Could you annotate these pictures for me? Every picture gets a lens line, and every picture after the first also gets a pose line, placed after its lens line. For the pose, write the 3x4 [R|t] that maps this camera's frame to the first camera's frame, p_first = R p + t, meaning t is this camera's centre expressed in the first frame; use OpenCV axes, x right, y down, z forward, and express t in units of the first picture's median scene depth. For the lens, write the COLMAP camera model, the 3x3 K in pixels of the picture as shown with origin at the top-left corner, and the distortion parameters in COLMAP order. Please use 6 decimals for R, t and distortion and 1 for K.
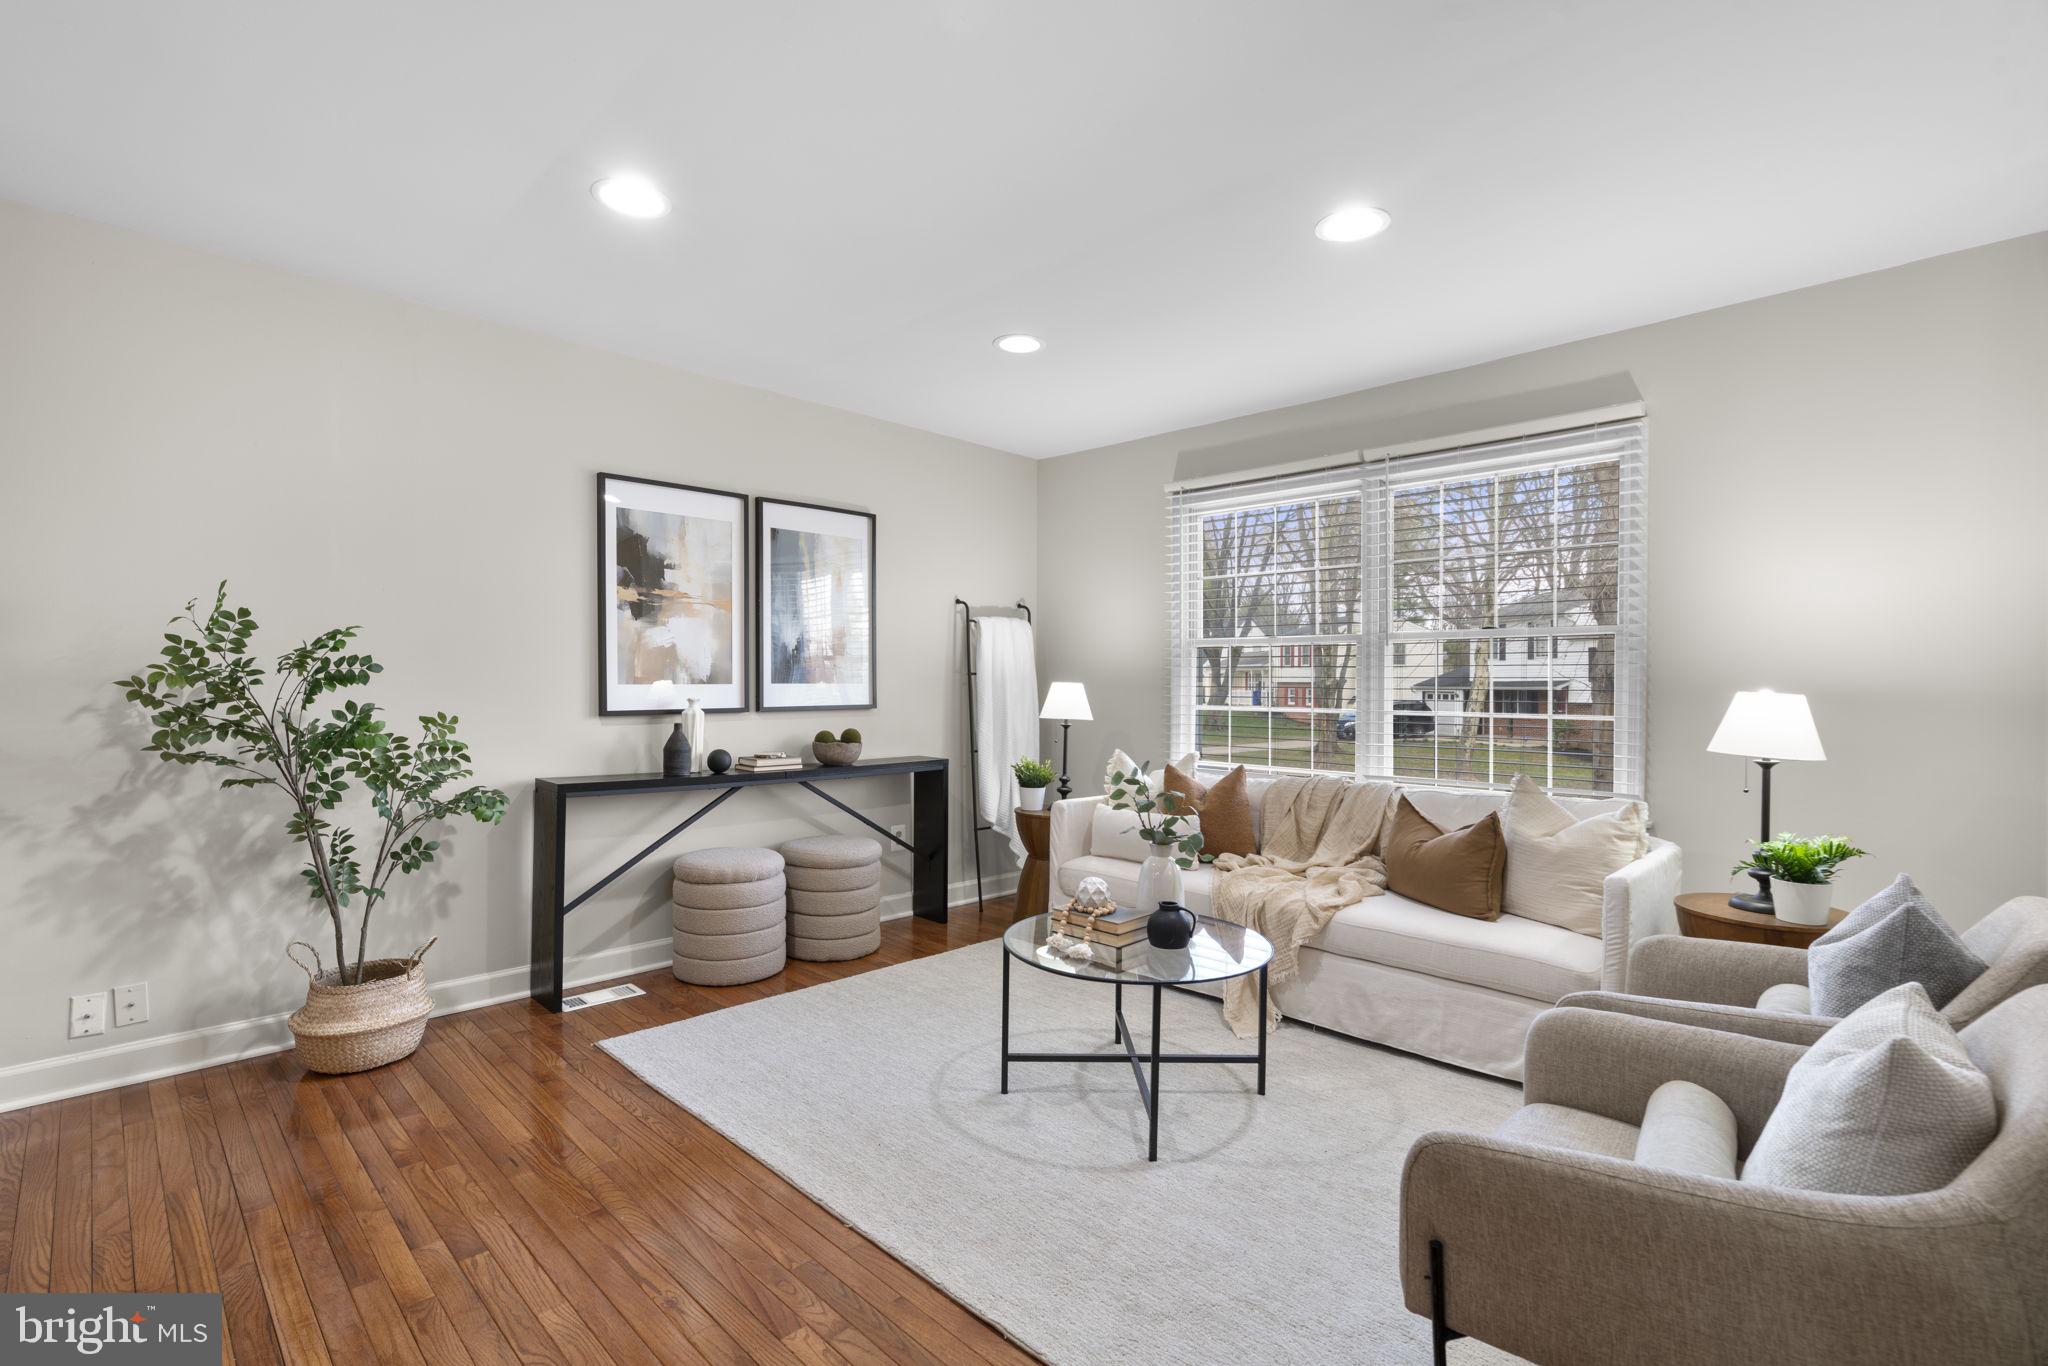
lens RADIAL K [[925.8, 0, 1024.0], [0, 925.8, 683.0], [0, 0, 1]] dist [0.000688, 0.000290]
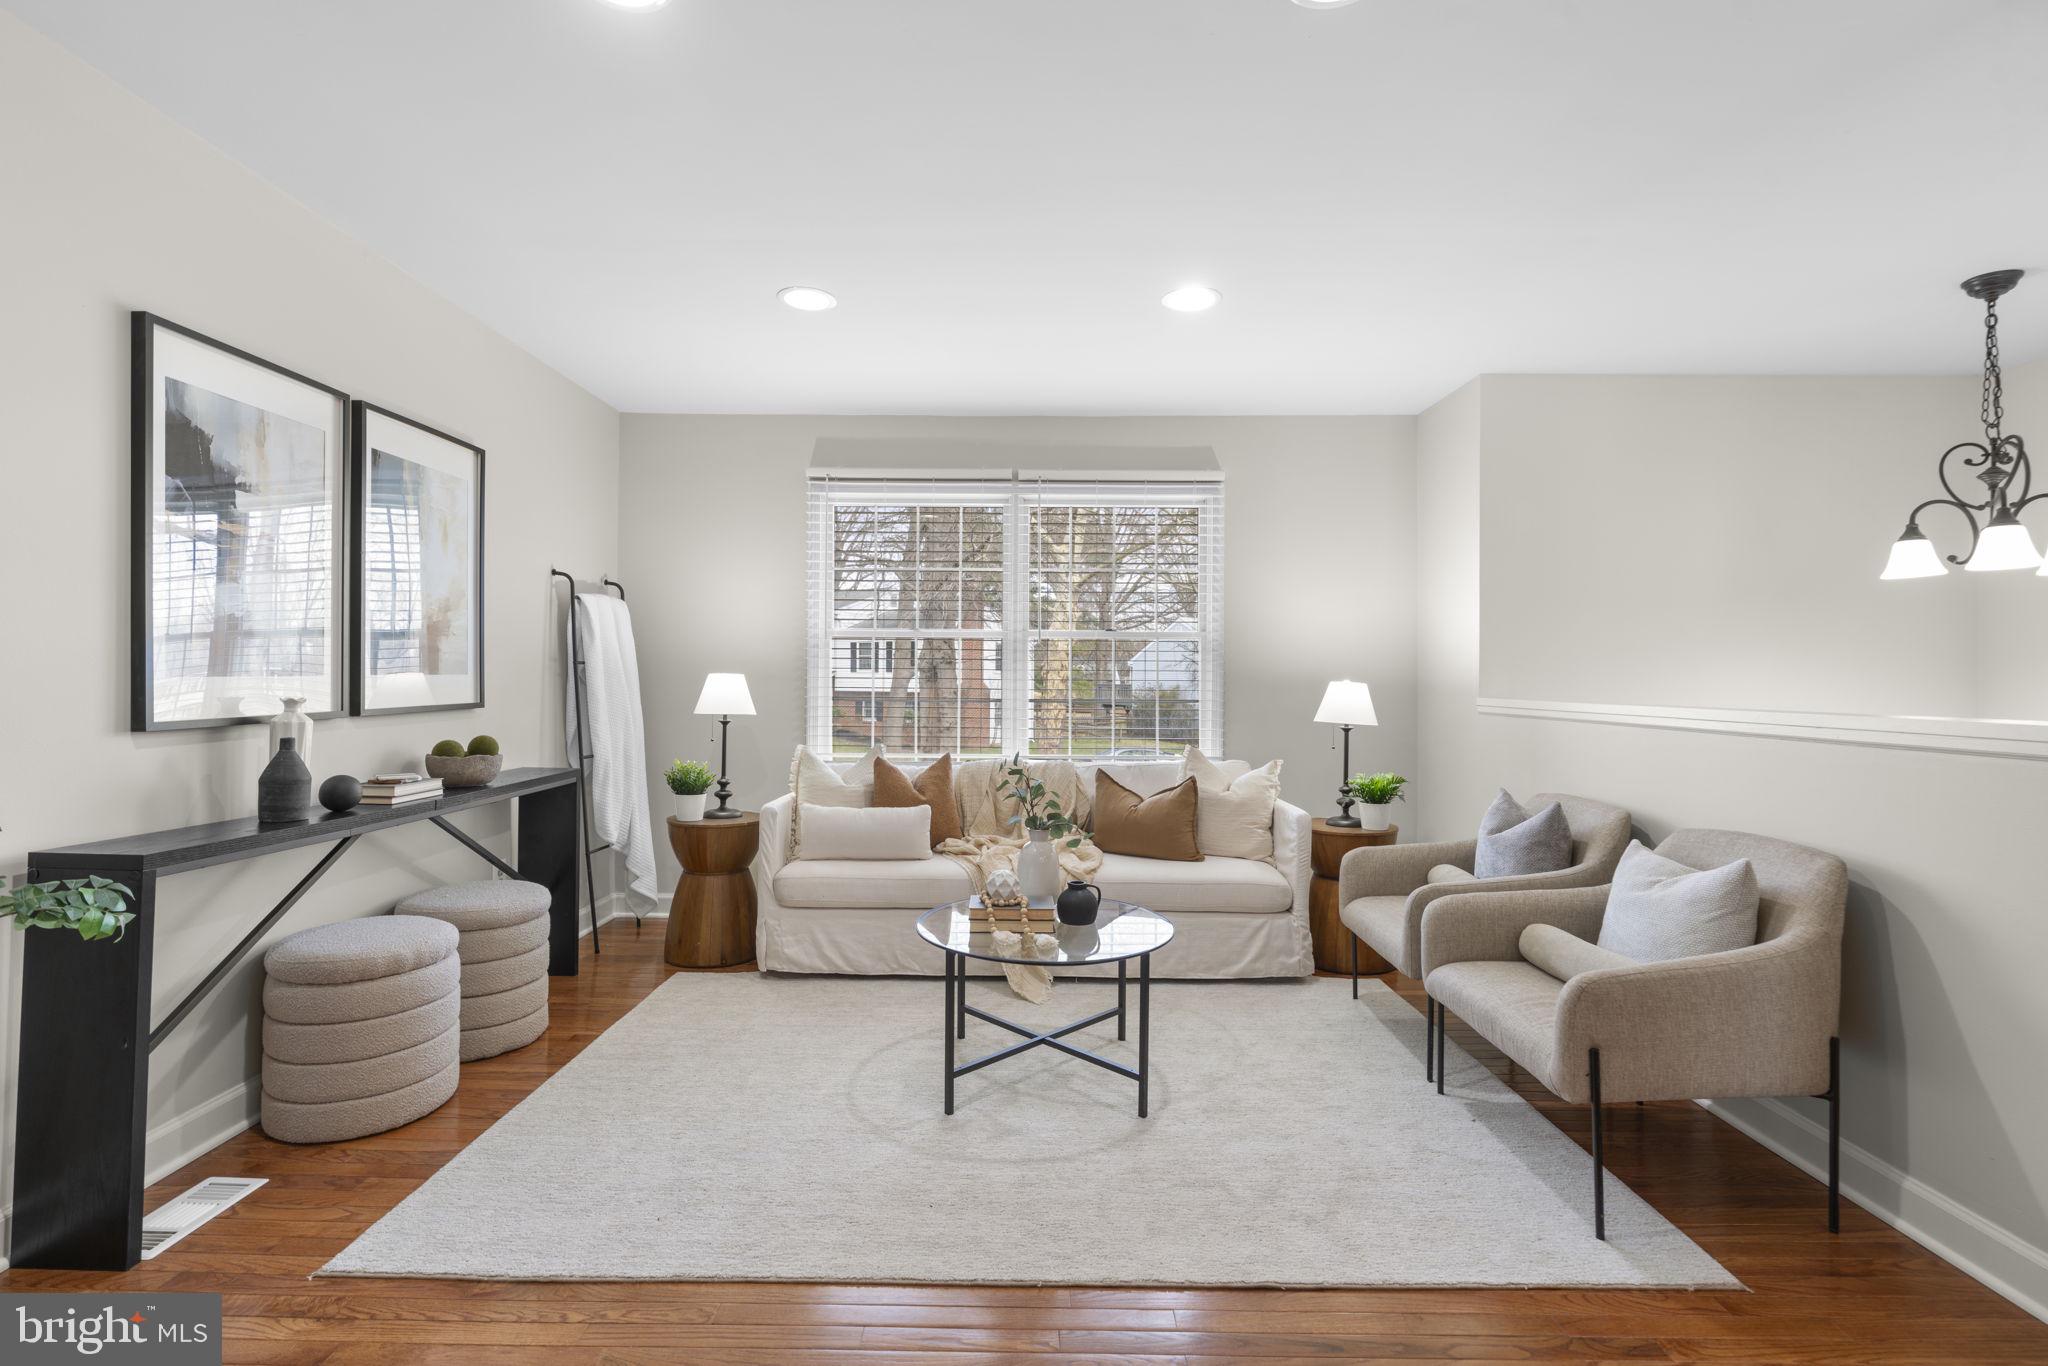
lens RADIAL K [[926.7, 0, 1019.2], [0, 926.7, 657.4], [0, 0, 1]] dist [-0.003652, 0.000750]
pose [[0.720460, 0.013359, 0.693367, -0.452797], [-0.001961, 0.999850, -0.017226, -0.001488], [-0.693493, 0.011051, 0.720378, 0.197805]]
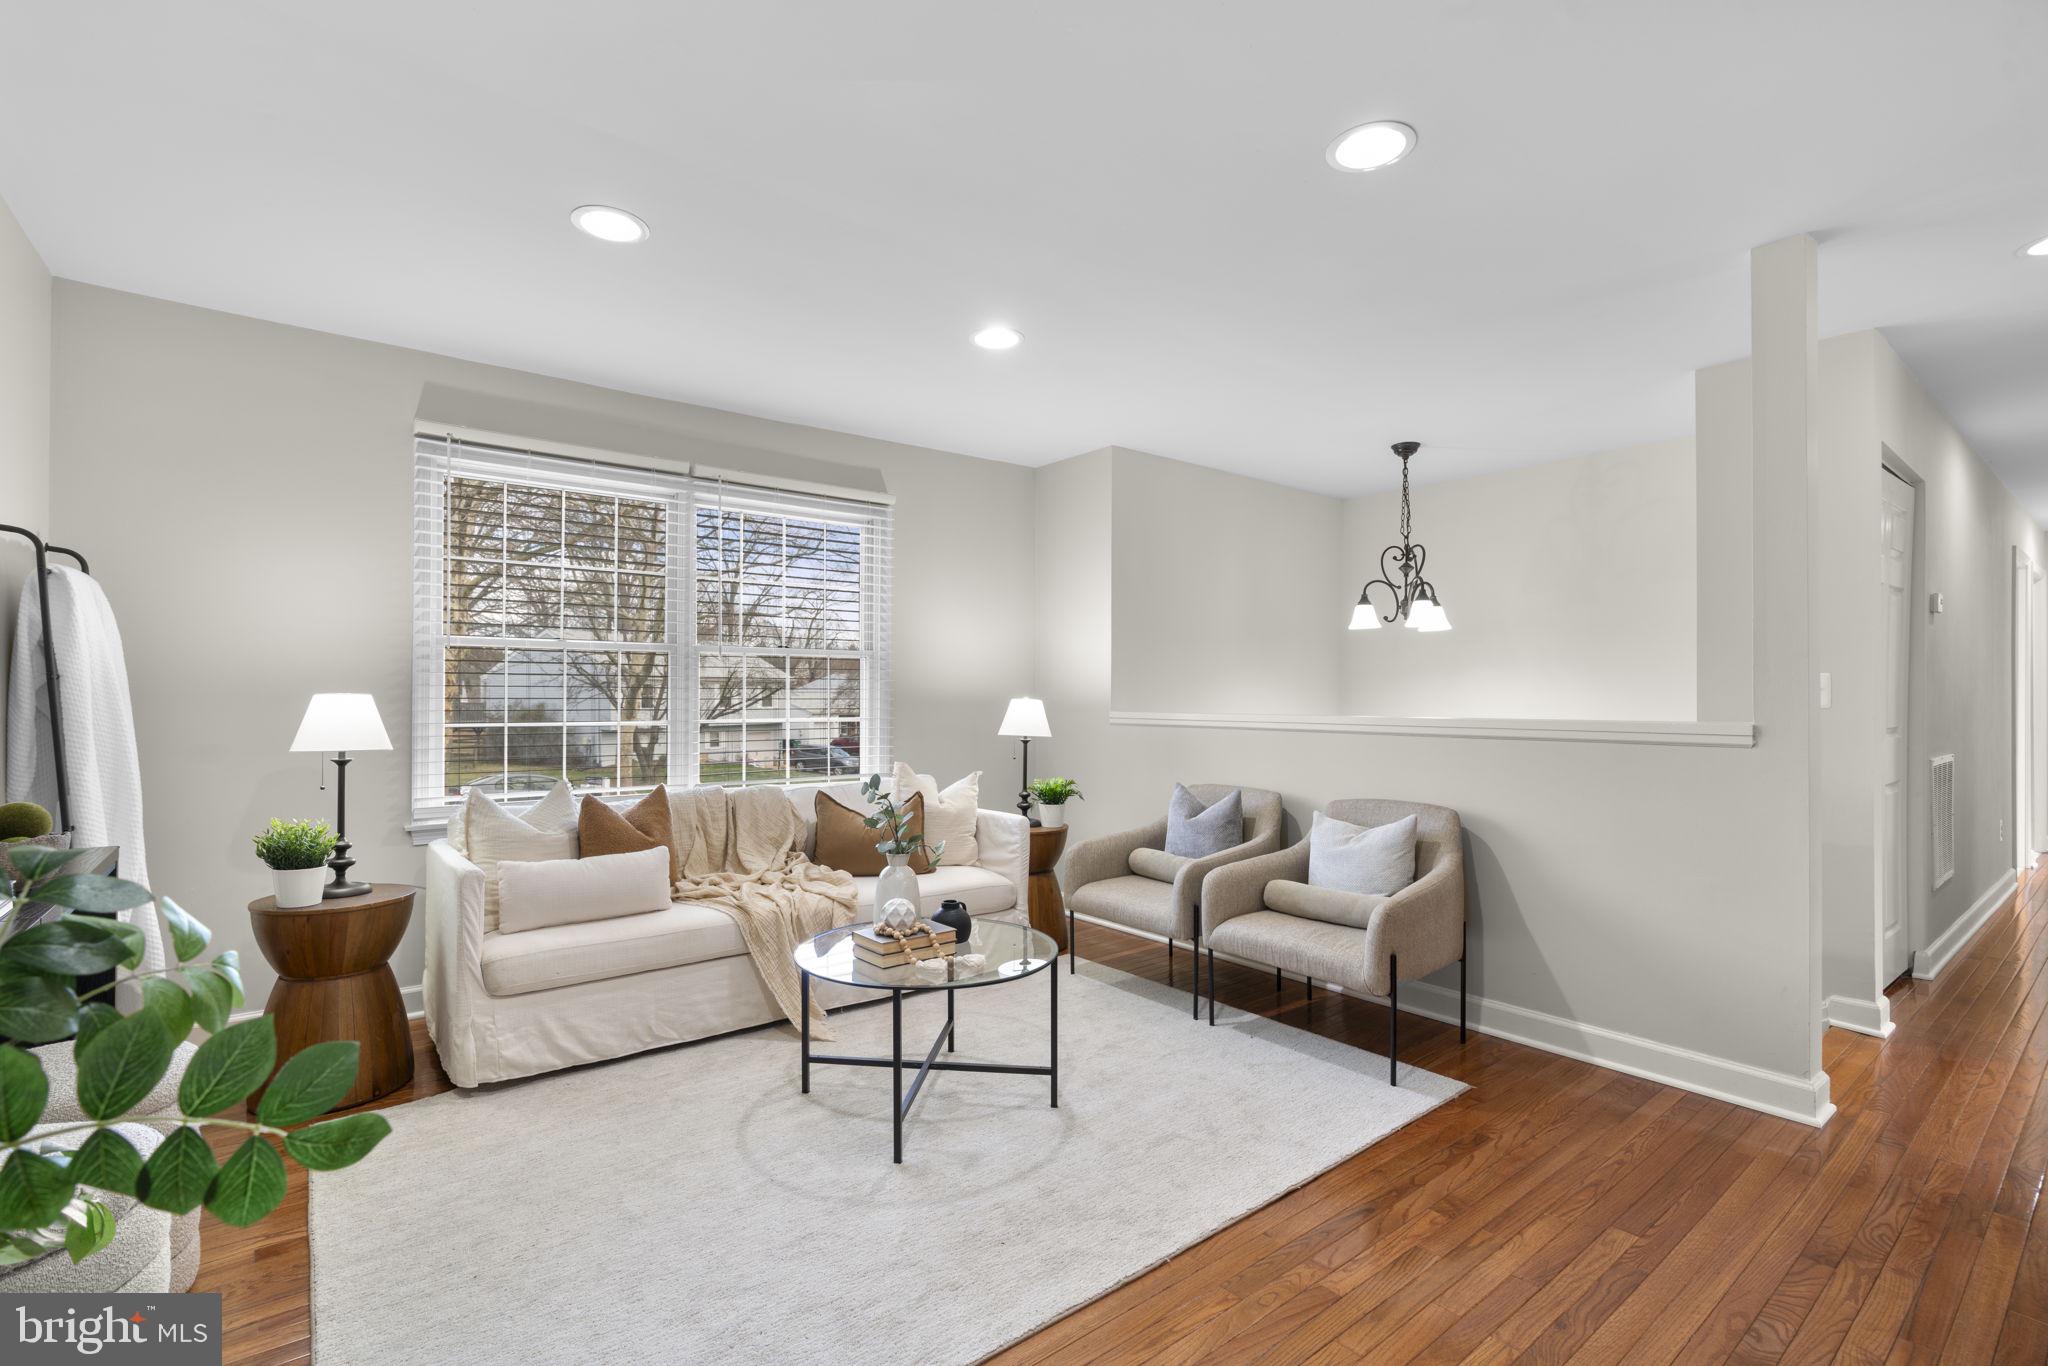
lens RADIAL K [[919.5, 0, 1017.8], [0, 919.5, 683.9], [0, 0, 1]] dist [-0.006388, 0.001330]
pose [[0.133061, 0.008476, 0.991072, -0.632660], [-0.000232, 0.999964, -0.008521, -0.002451], [-0.991108, 0.000904, 0.133058, 0.559493]]
